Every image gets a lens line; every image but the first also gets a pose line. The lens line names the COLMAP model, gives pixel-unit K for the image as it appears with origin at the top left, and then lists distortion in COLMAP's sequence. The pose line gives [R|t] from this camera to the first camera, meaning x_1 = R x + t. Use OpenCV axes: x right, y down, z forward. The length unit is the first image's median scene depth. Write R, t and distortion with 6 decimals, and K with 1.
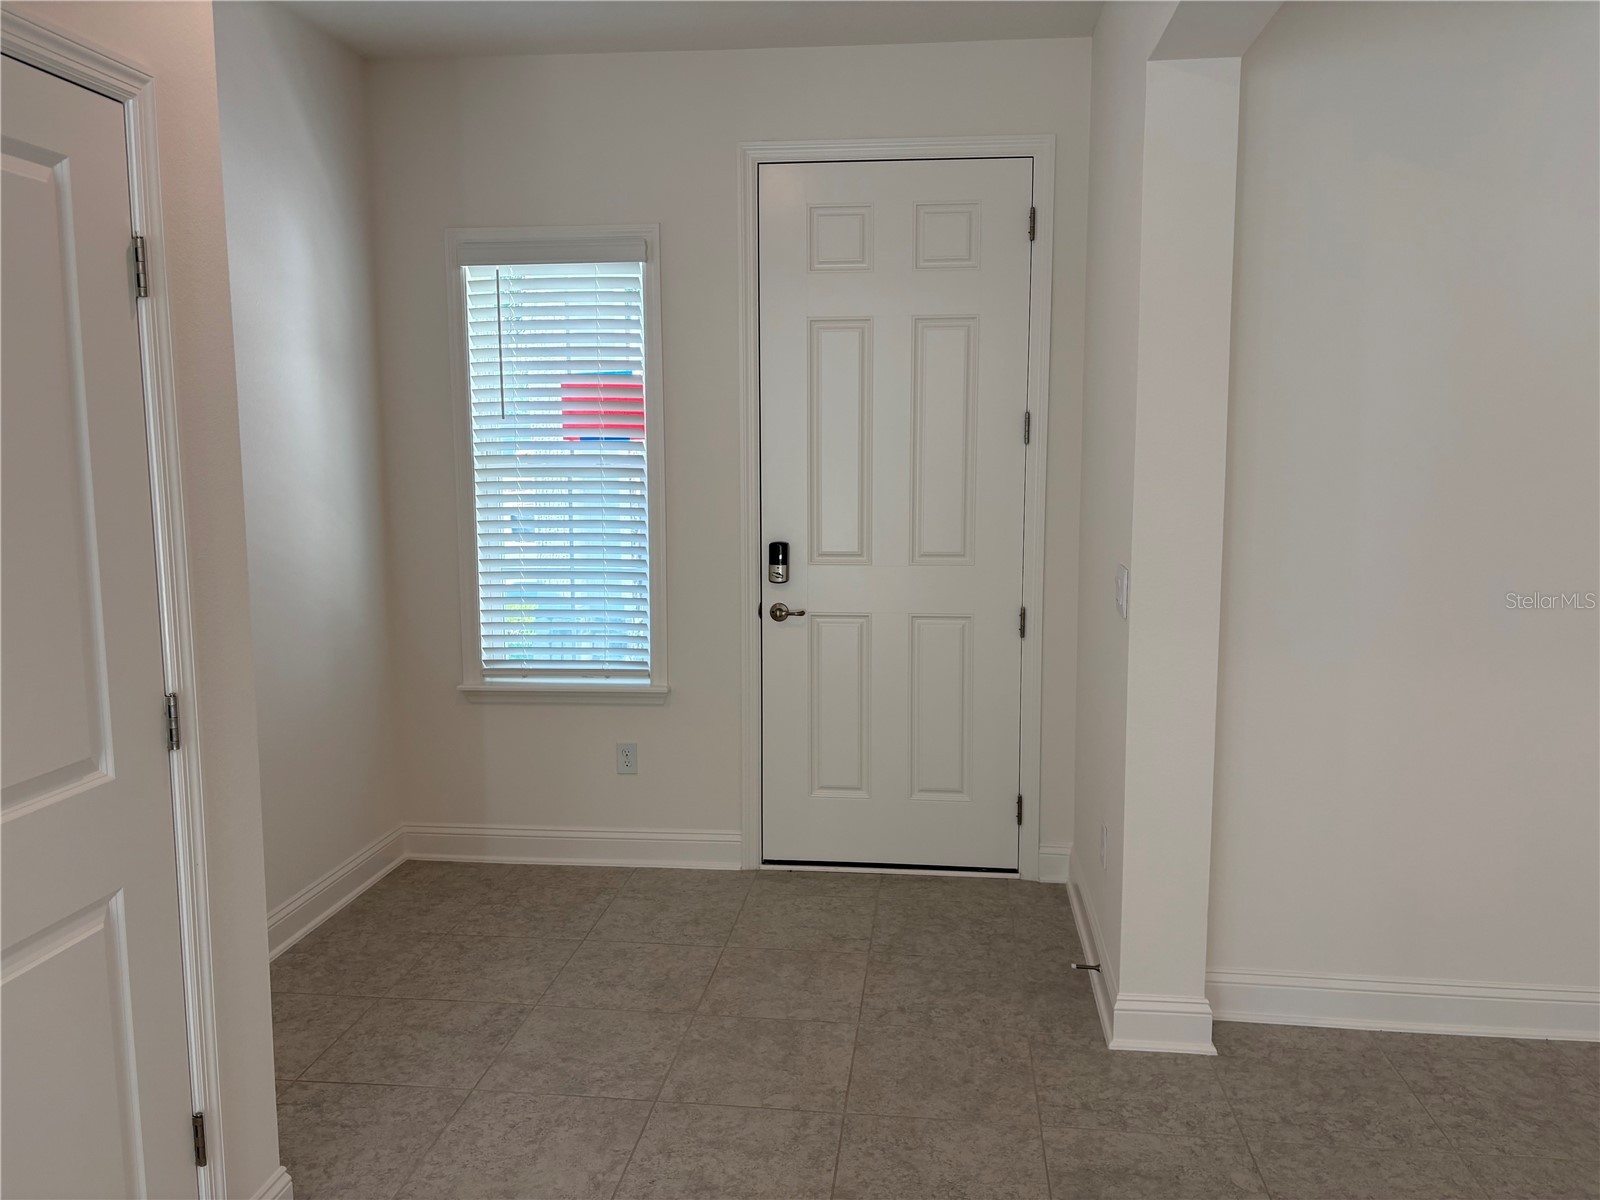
lens RADIAL K [[1207.9, 0, 801.8], [0, 1207.9, 600.2], [0, 0, 1]] dist [0.040722, -0.037202]
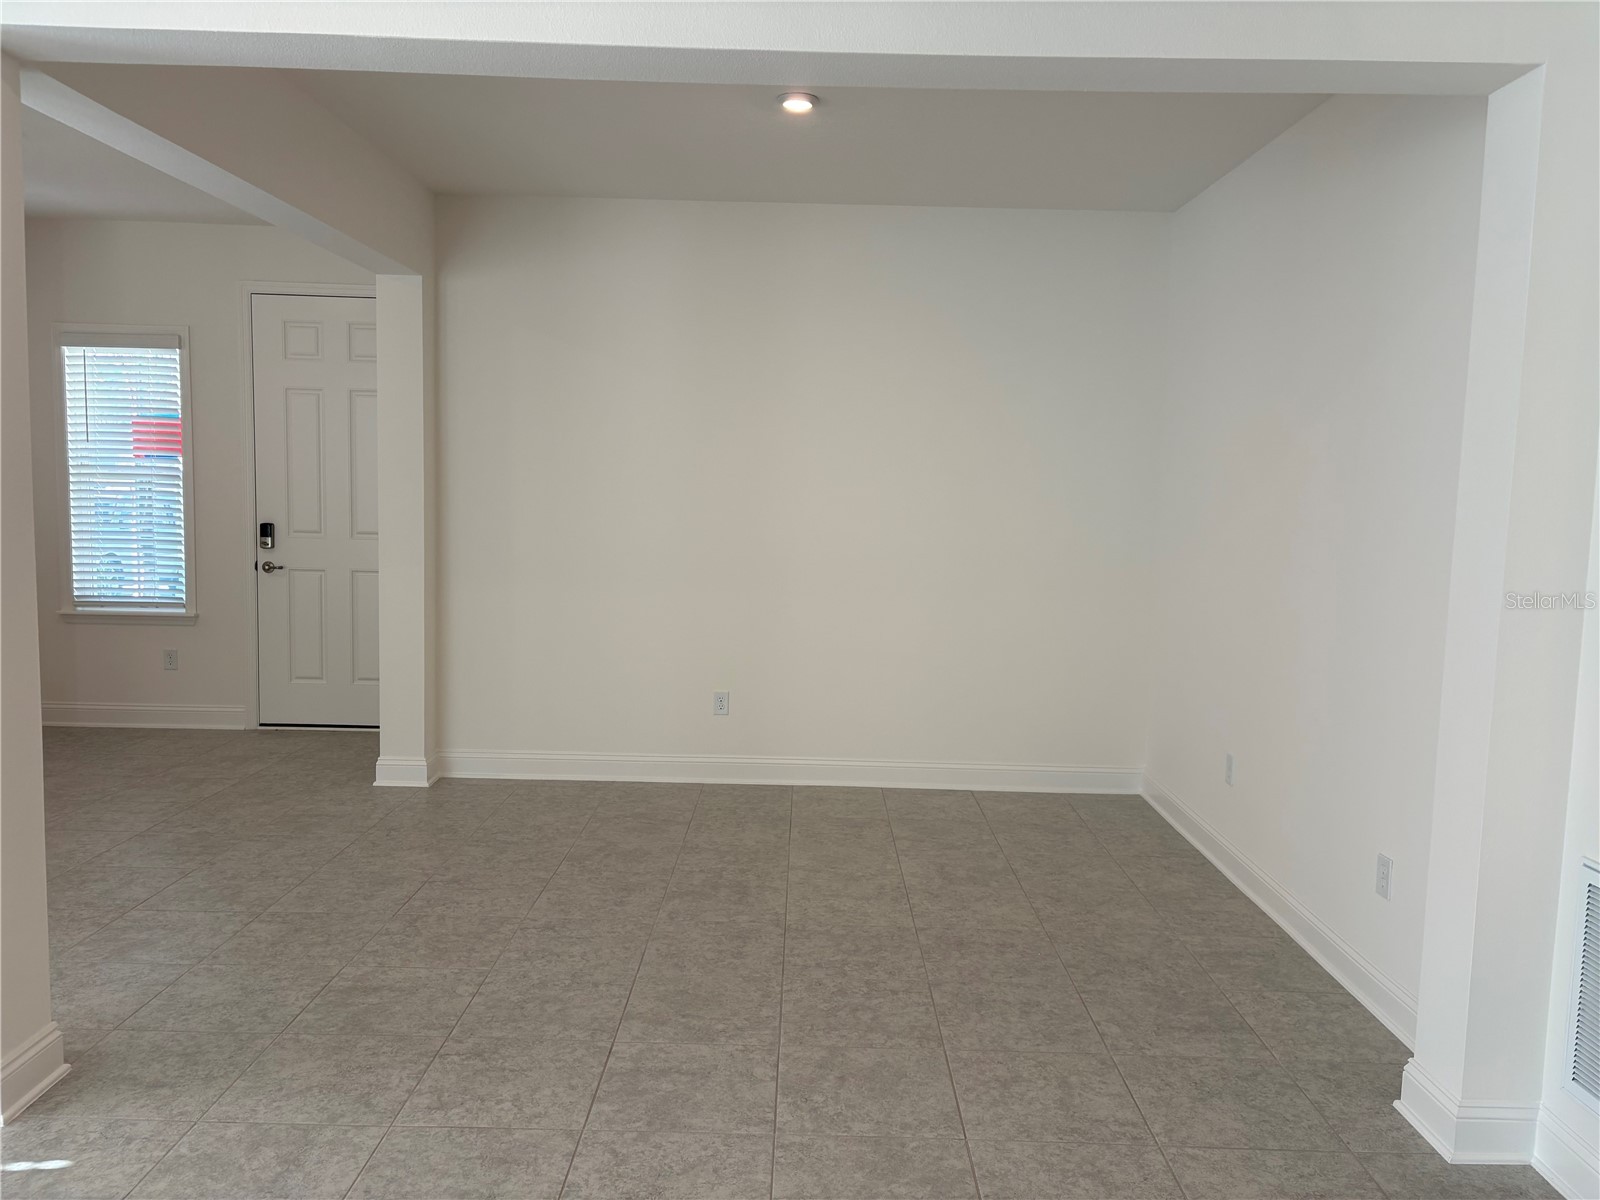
lens RADIAL K [[1207.9, 0, 800.9], [0, 1207.9, 601.1], [0, 0, 1]] dist [0.040722, -0.037202]
pose [[0.992868, 0.015294, 0.118230, 0.495265], [-0.011997, 0.999520, -0.028552, 0.093201], [-0.118610, 0.026930, 0.992576, -0.692356]]
